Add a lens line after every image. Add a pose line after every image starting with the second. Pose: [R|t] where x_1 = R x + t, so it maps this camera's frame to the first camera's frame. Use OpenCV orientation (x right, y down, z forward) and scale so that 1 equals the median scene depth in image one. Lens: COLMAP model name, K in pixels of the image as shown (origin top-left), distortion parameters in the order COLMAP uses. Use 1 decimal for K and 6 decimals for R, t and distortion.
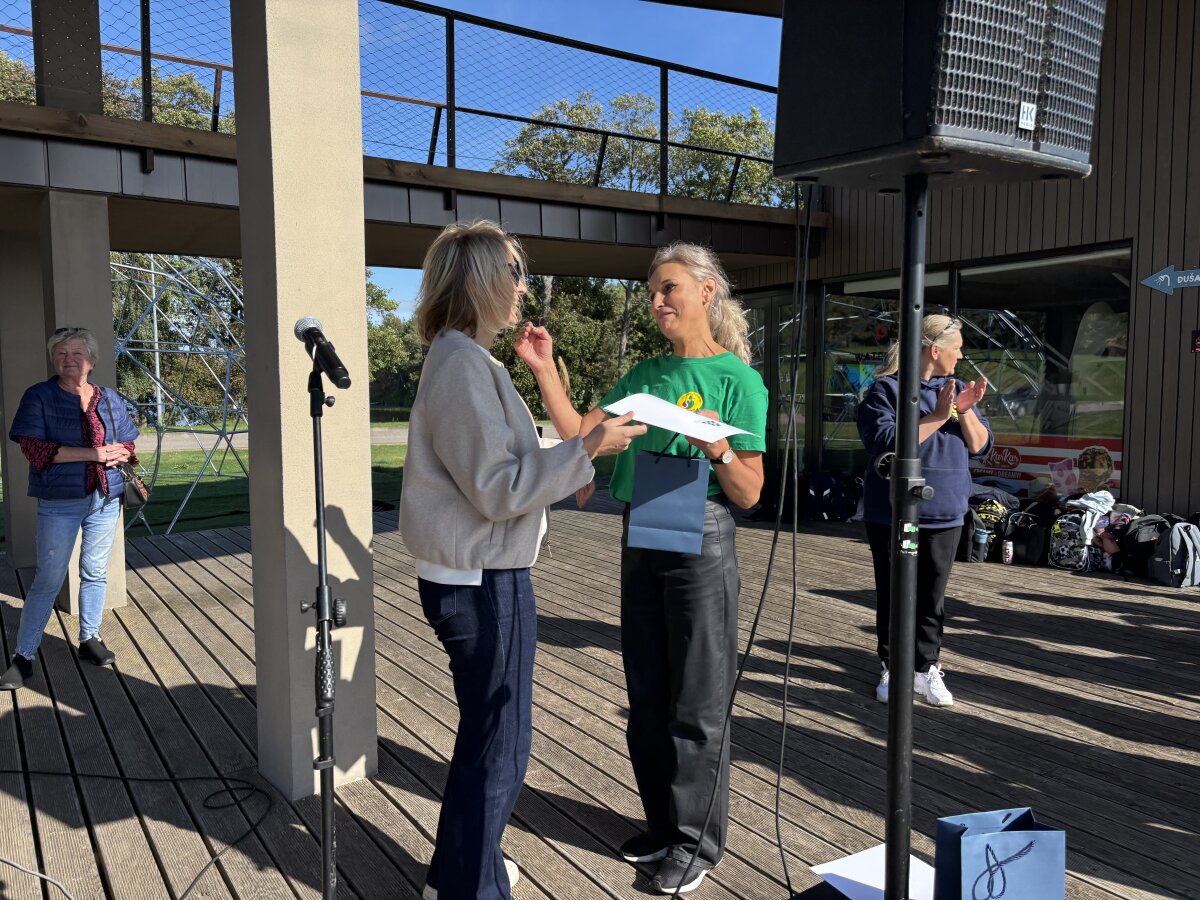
lens RADIAL K [[905.4, 0, 600.6], [0, 905.4, 459.4], [0, 0, 1]] dist [0.049629, -0.066884]
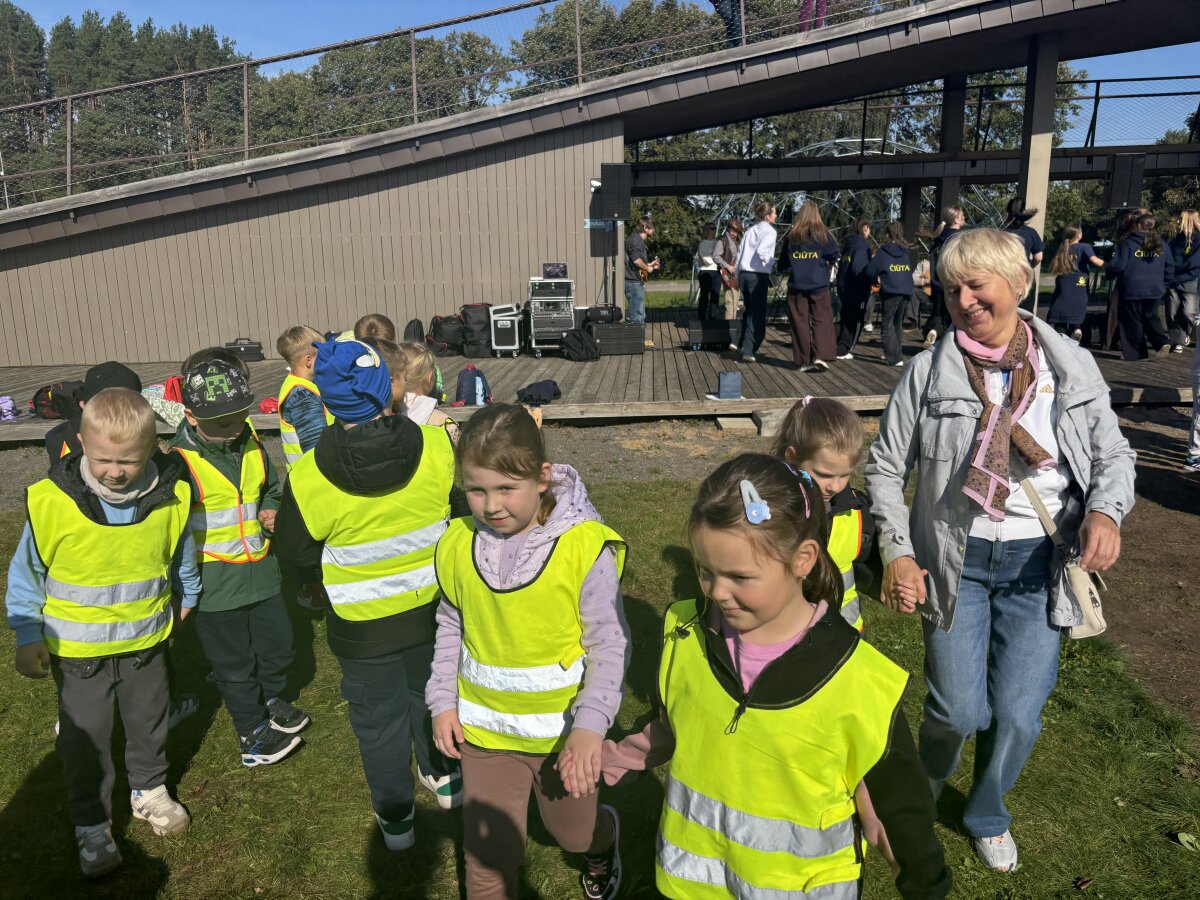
lens RADIAL K [[909.9, 0, 598.6], [0, 909.9, 457.7], [0, 0, 1]] dist [0.054781, -0.063257]
pose [[0.769000, 0.129916, -0.625908, 0.450269], [-0.039348, 0.986894, 0.156500, 0.160187], [0.638037, -0.095721, 0.764033, -1.726222]]
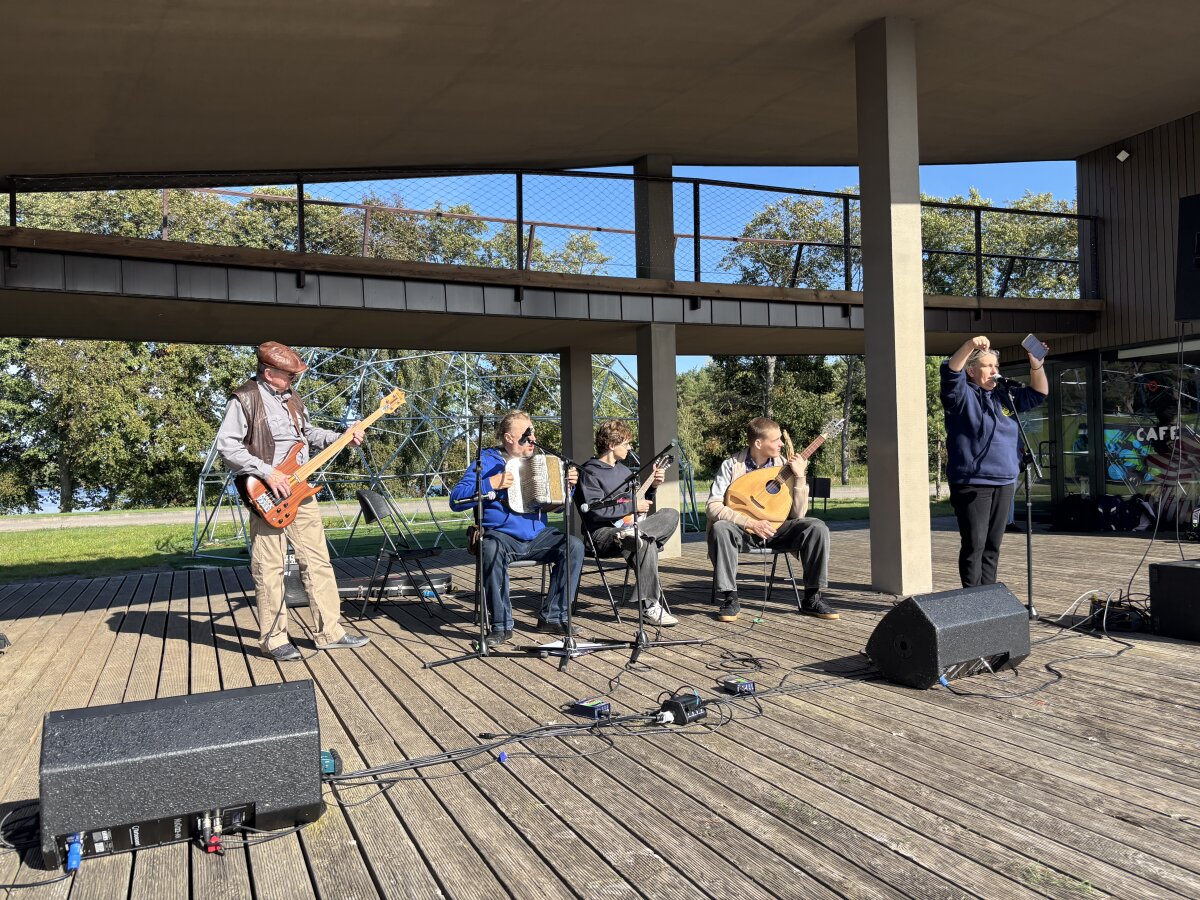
lens RADIAL K [[912.7, 0, 591.7], [0, 912.7, 448.7], [0, 0, 1]] dist [0.051727, -0.059225]
pose [[0.977313, -0.023899, -0.210447, -0.258961], [0.002586, 0.994886, -0.100969, 0.104052], [0.211784, 0.098134, 0.972377, -0.582406]]
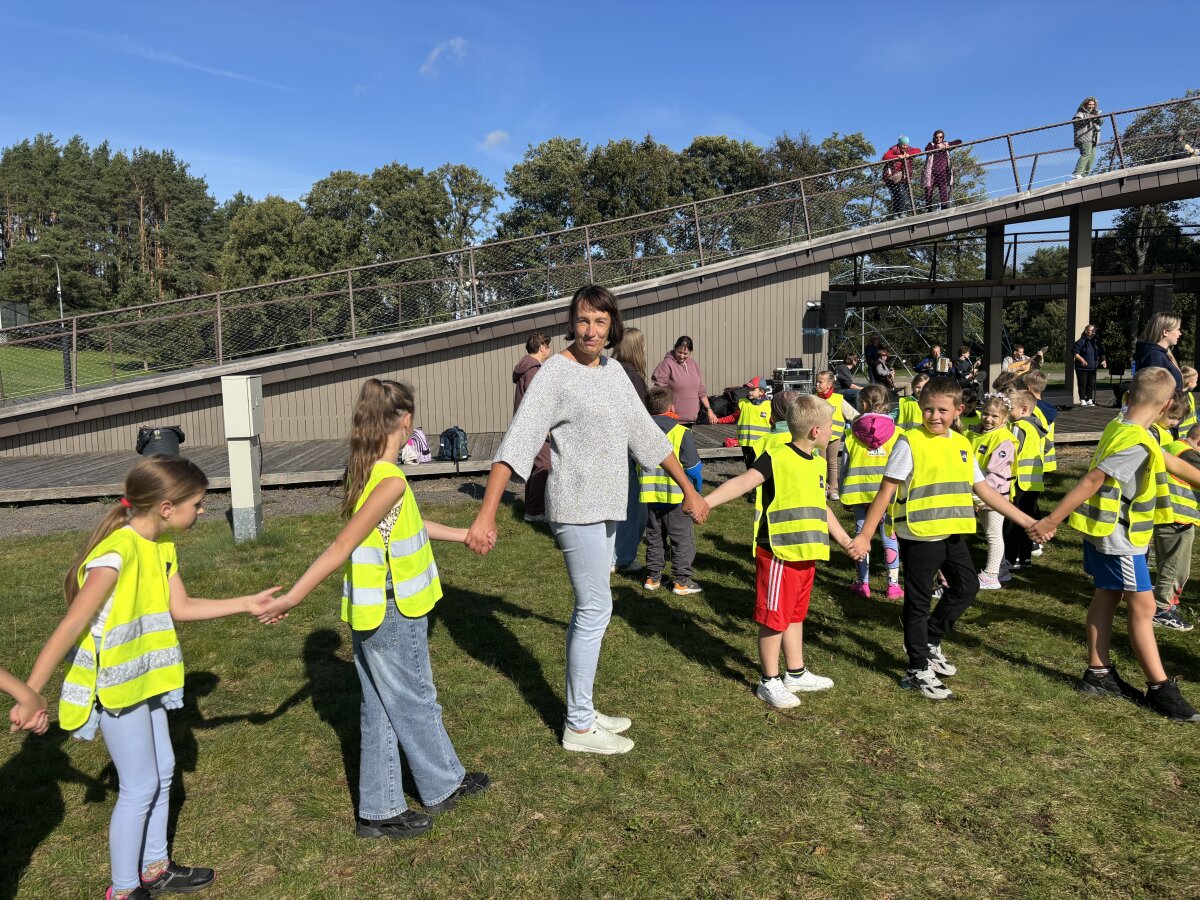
lens RADIAL K [[912.7, 0, 591.7], [0, 912.7, 448.7], [0, 0, 1]] dist [0.051727, -0.059225]
pose [[0.827872, 0.037506, -0.559662, 0.220348], [-0.024708, 0.999232, 0.030416, 0.249832], [0.560372, -0.011352, 0.828163, -2.748570]]
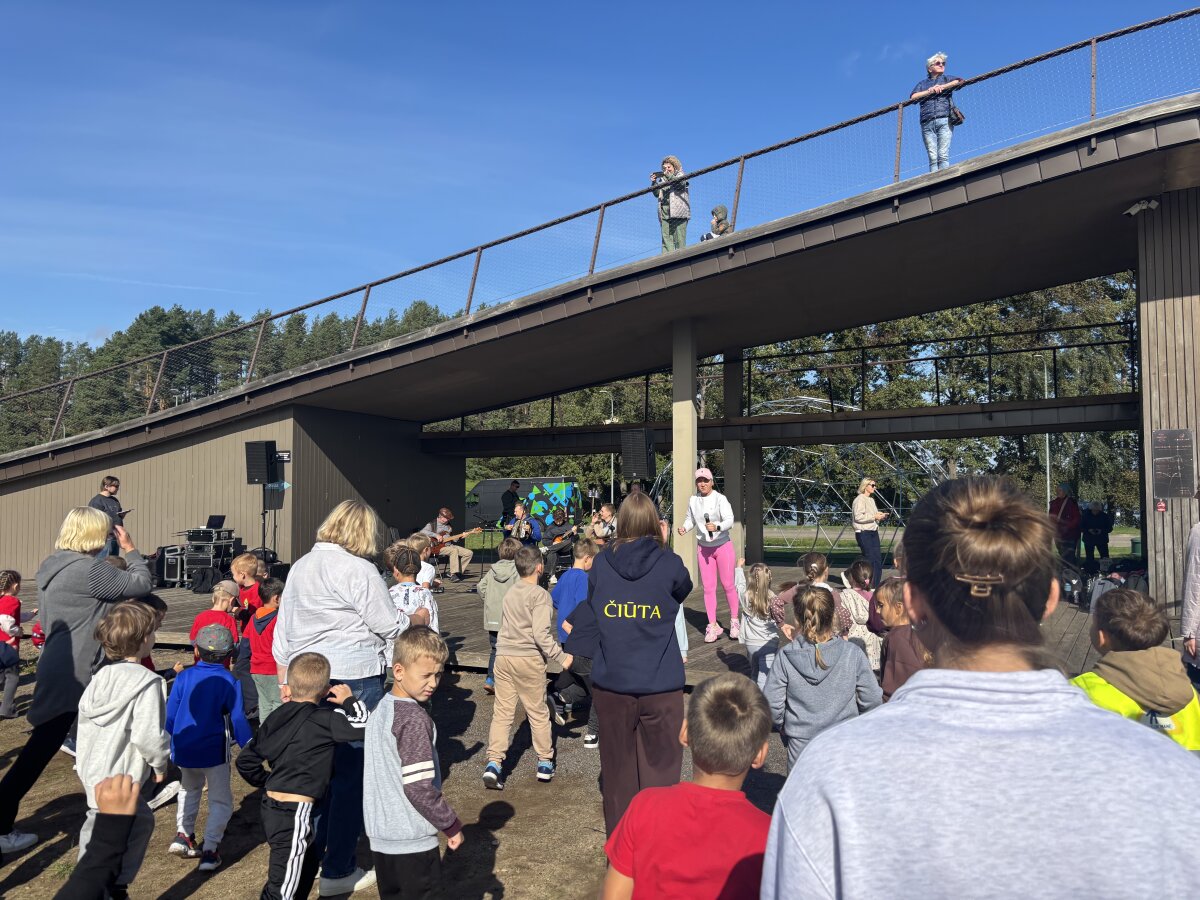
lens RADIAL K [[909.9, 0, 598.6], [0, 909.9, 457.7], [0, 0, 1]] dist [0.054781, -0.063257]
pose [[0.456816, -0.034079, -0.888908, 1.586324], [-0.072603, 0.994504, -0.075438, 0.038229], [0.886593, 0.098999, 0.451831, -0.681164]]
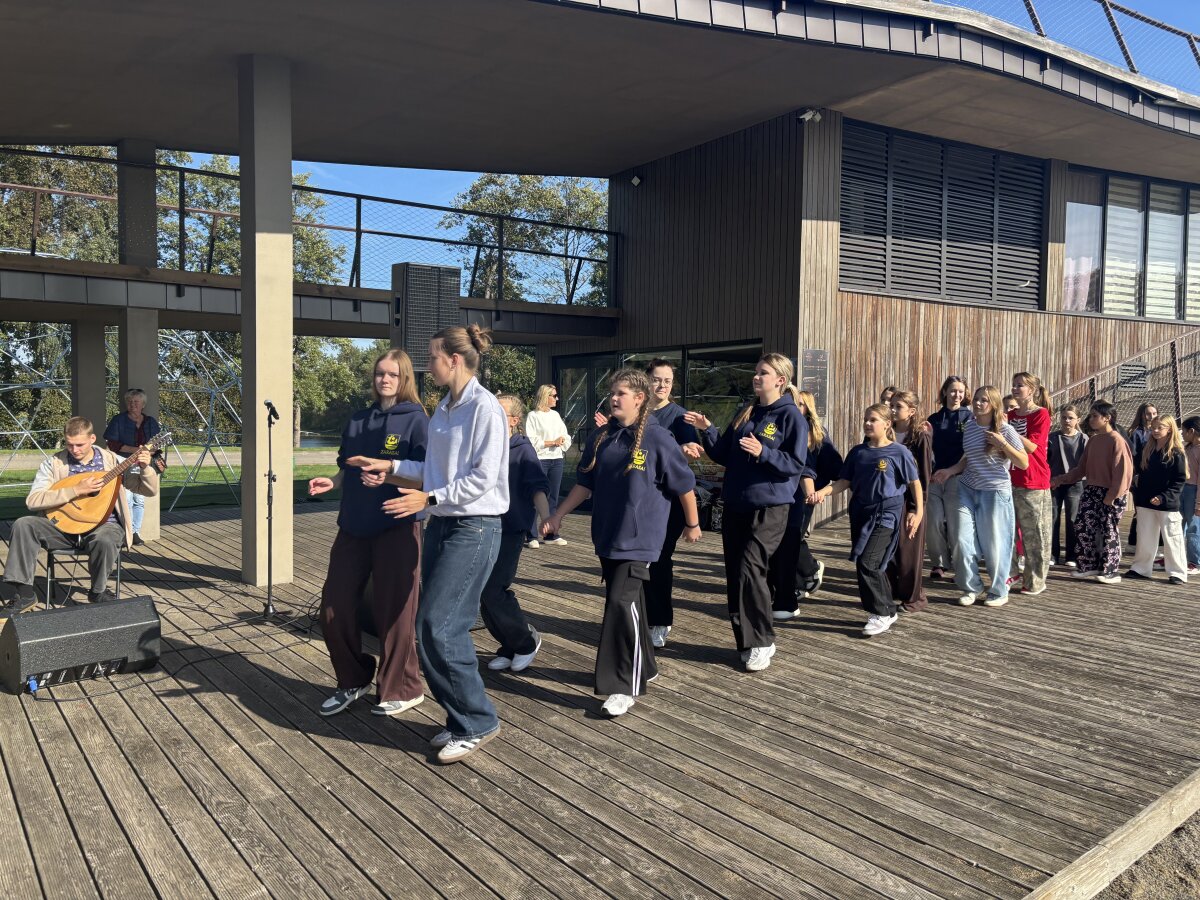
lens RADIAL K [[918.1, 0, 598.0], [0, 918.1, 431.0], [0, 0, 1]] dist [0.050675, -0.061301]
pose [[0.999149, 0.013033, 0.039127, 0.203947], [-0.010388, 0.997695, -0.067058, 0.050145], [-0.039911, 0.066594, 0.996982, -0.659582]]
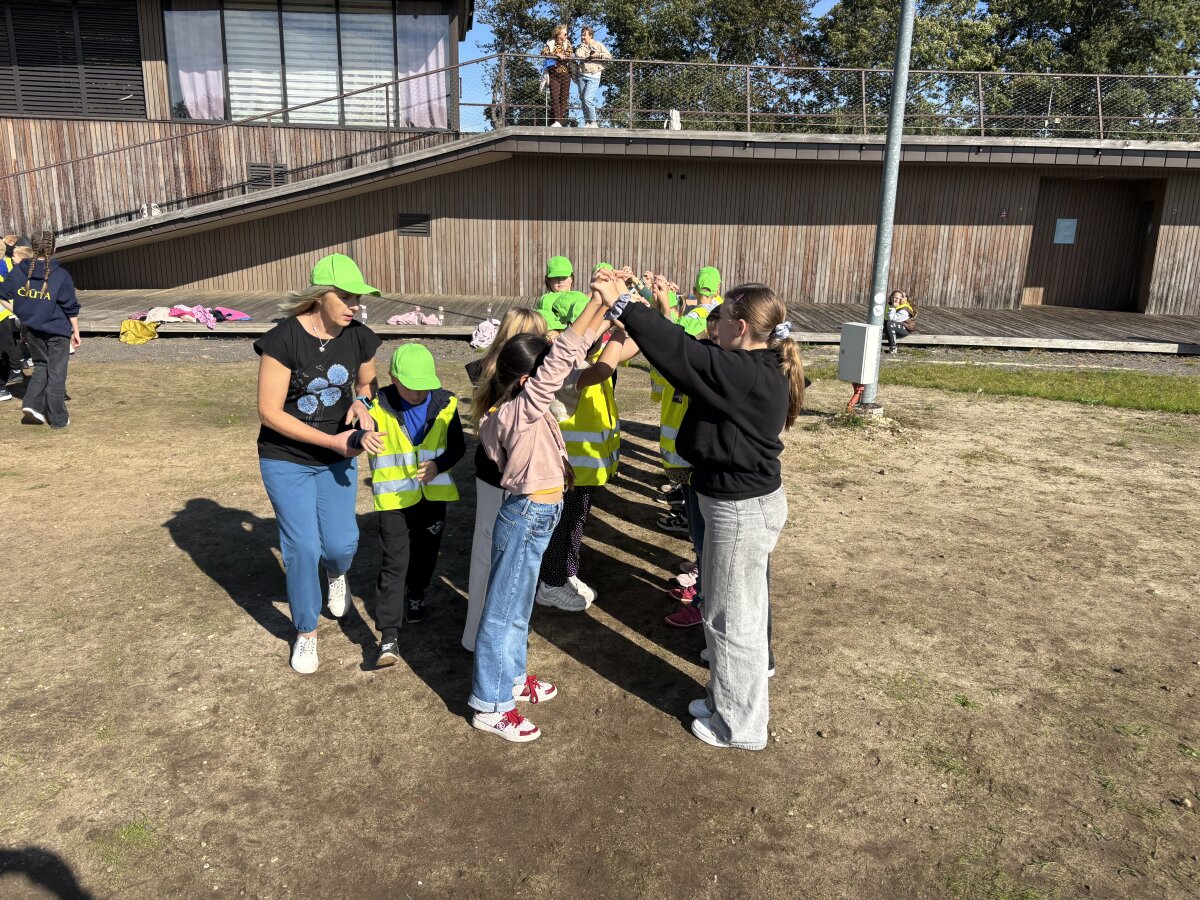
lens RADIAL K [[911.5, 0, 610.4], [0, 911.5, 448.4], [0, 0, 1]] dist [0.057512, -0.071351]
pose [[0.958640, 0.097411, -0.267433, 3.058063], [-0.051164, 0.983282, 0.174752, 0.018349], [0.279985, -0.153841, 0.947598, -0.841457]]
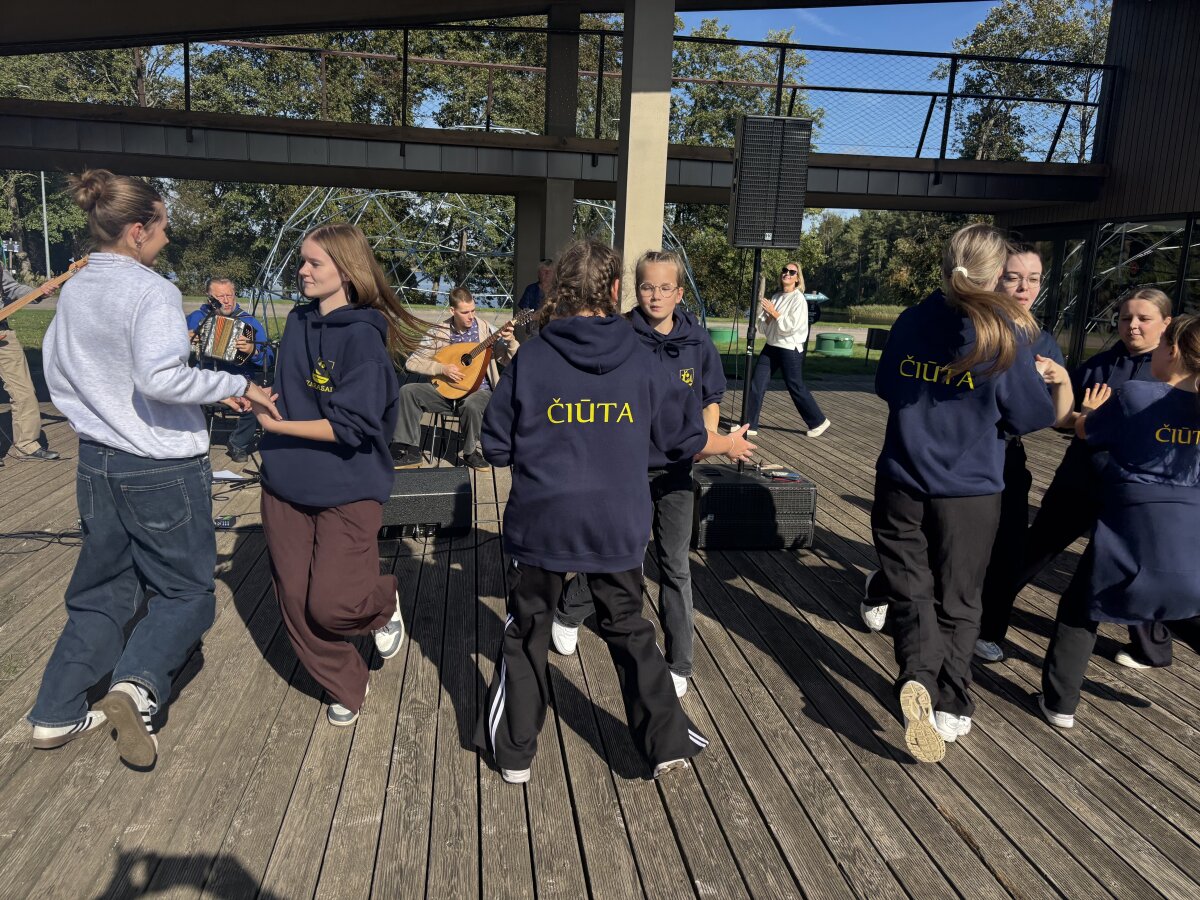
lens RADIAL K [[915.9, 0, 603.1], [0, 915.9, 452.0], [0, 0, 1]] dist [0.043940, -0.036863]
pose [[0.894136, 0.127128, -0.429371, 0.297408], [-0.084911, 0.989592, 0.116178, 0.026319], [0.439672, -0.067420, 0.895624, -0.528792]]
